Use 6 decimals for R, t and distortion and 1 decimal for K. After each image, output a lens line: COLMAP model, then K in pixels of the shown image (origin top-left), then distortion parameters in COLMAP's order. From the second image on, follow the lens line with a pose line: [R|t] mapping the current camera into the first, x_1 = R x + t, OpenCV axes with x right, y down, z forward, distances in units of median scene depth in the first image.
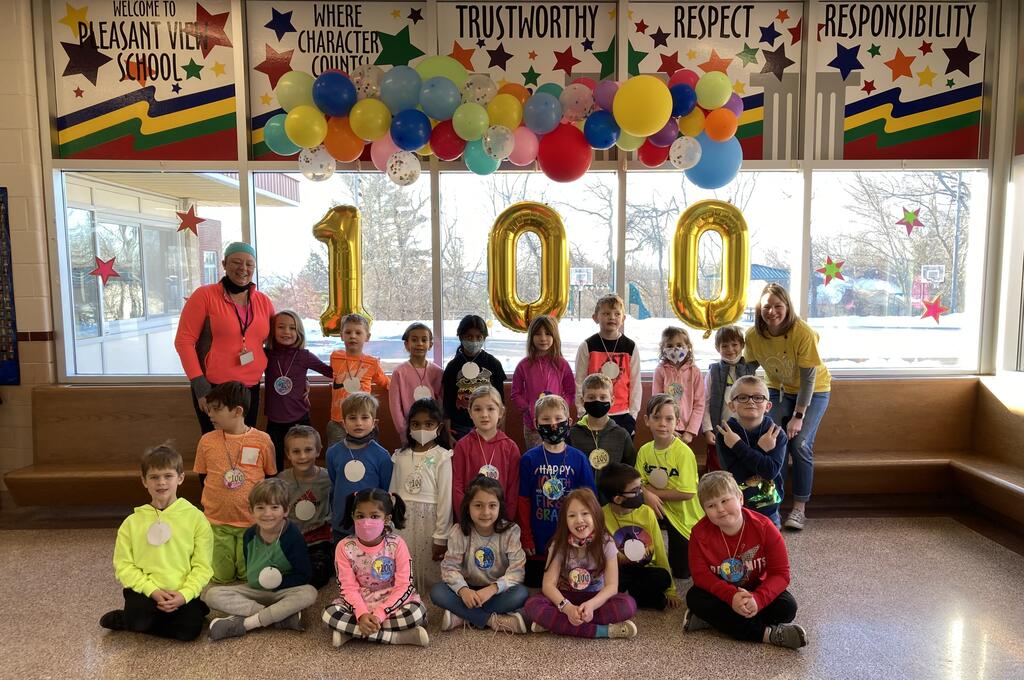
lens RADIAL K [[855.3, 0, 522.6], [0, 855.3, 367.2], [0, 0, 1]] dist [0.005194, -0.001920]
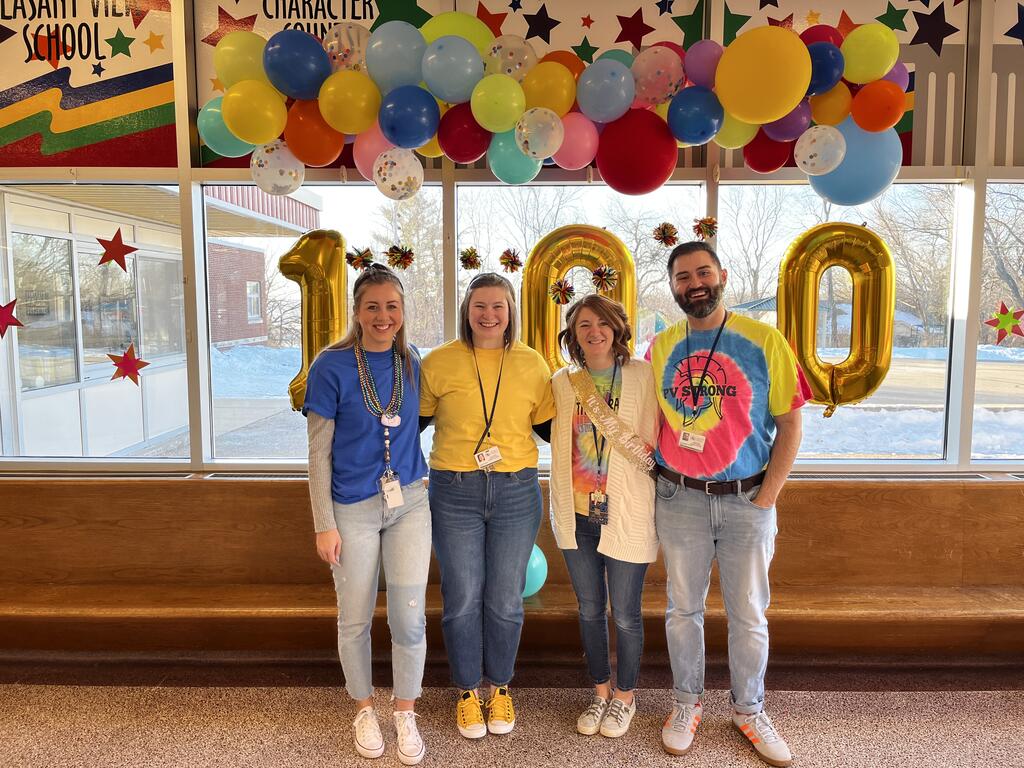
lens RADIAL K [[843.4, 0, 512.0], [0, 843.4, 384.0], [0, 0, 1]] dist [0.034306, -0.083266]
pose [[0.998571, 0.010647, -0.052369, -0.011310], [-0.011211, 0.999882, -0.010487, -0.054320], [0.052252, 0.011059, 0.998573, 0.303146]]
